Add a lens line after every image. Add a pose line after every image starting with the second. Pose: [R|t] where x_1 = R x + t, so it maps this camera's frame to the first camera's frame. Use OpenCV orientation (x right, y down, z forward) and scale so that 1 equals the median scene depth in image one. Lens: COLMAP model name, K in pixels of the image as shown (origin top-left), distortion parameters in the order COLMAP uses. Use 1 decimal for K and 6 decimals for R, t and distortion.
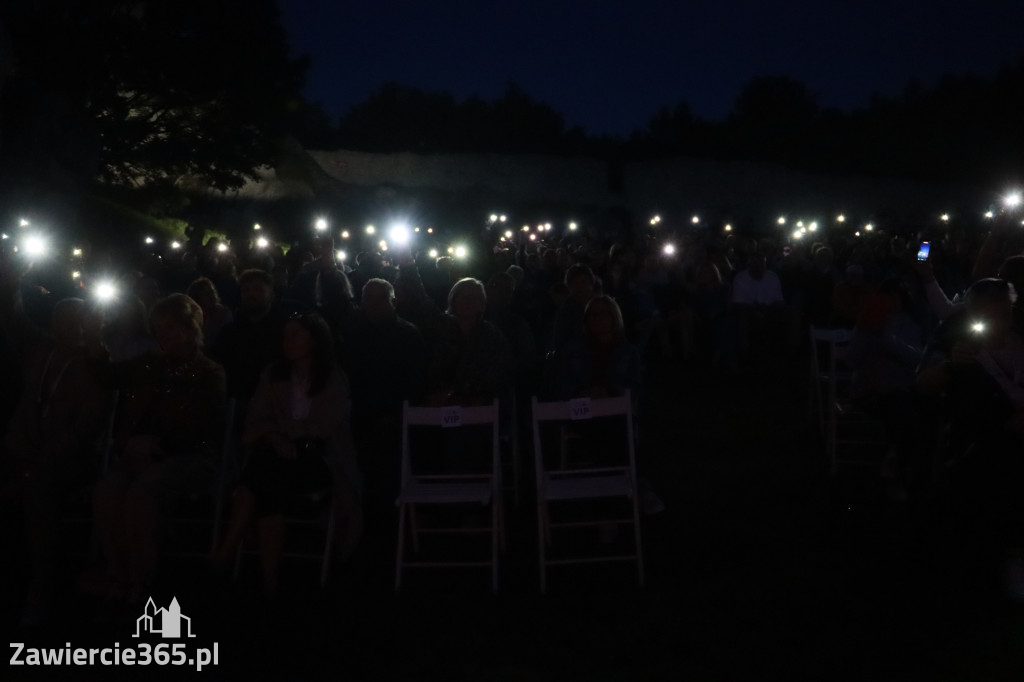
lens RADIAL K [[854.3, 0, 506.8], [0, 854.3, 344.7], [0, 0, 1]] dist [-0.173316, 0.146099]
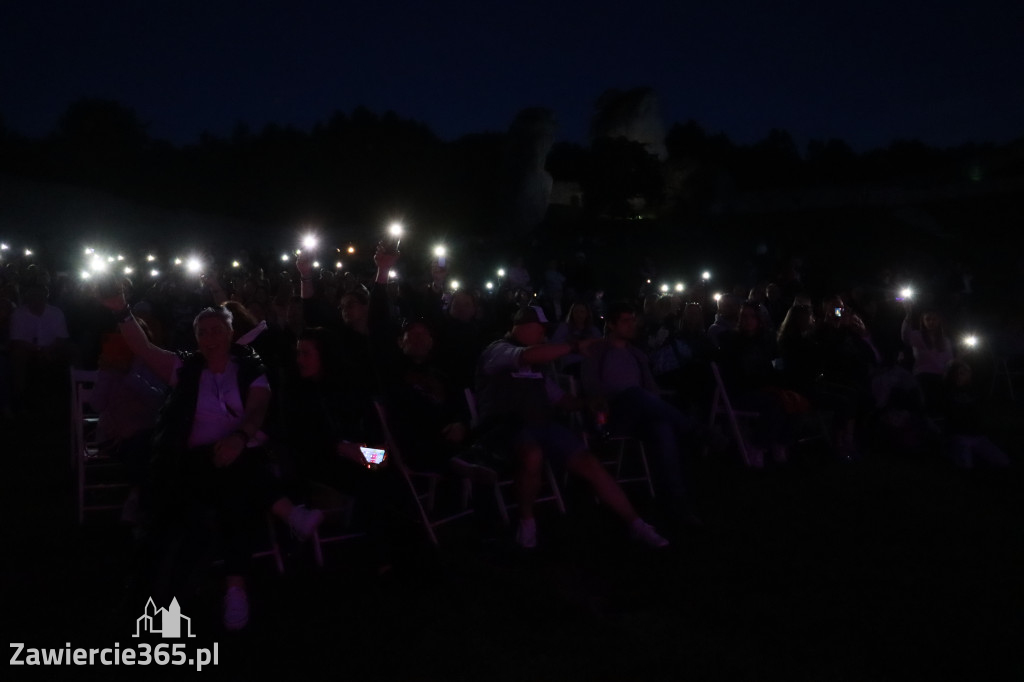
lens RADIAL K [[854.3, 0, 515.1], [0, 854.3, 336.1], [0, 0, 1]] dist [-0.173316, 0.146099]
pose [[0.717832, 0.004002, 0.696205, 0.095303], [0.029446, 0.998914, -0.036102, -0.011344], [-0.695593, 0.046416, 0.716935, -0.046857]]
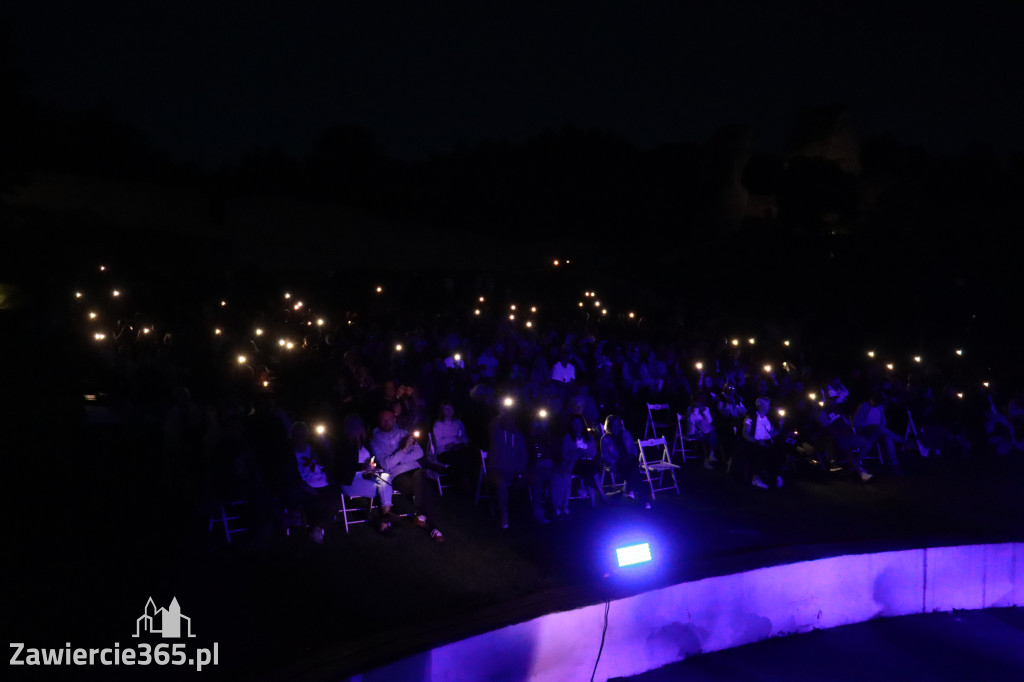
lens RADIAL K [[854.3, 0, 516.5], [0, 854.3, 349.7], [0, 0, 1]] dist [-0.173316, 0.146099]
pose [[0.843425, 0.018533, 0.536927, -1.722760], [-0.011855, 0.999804, -0.015888, -0.180391], [-0.537116, 0.007035, 0.843479, -1.171899]]
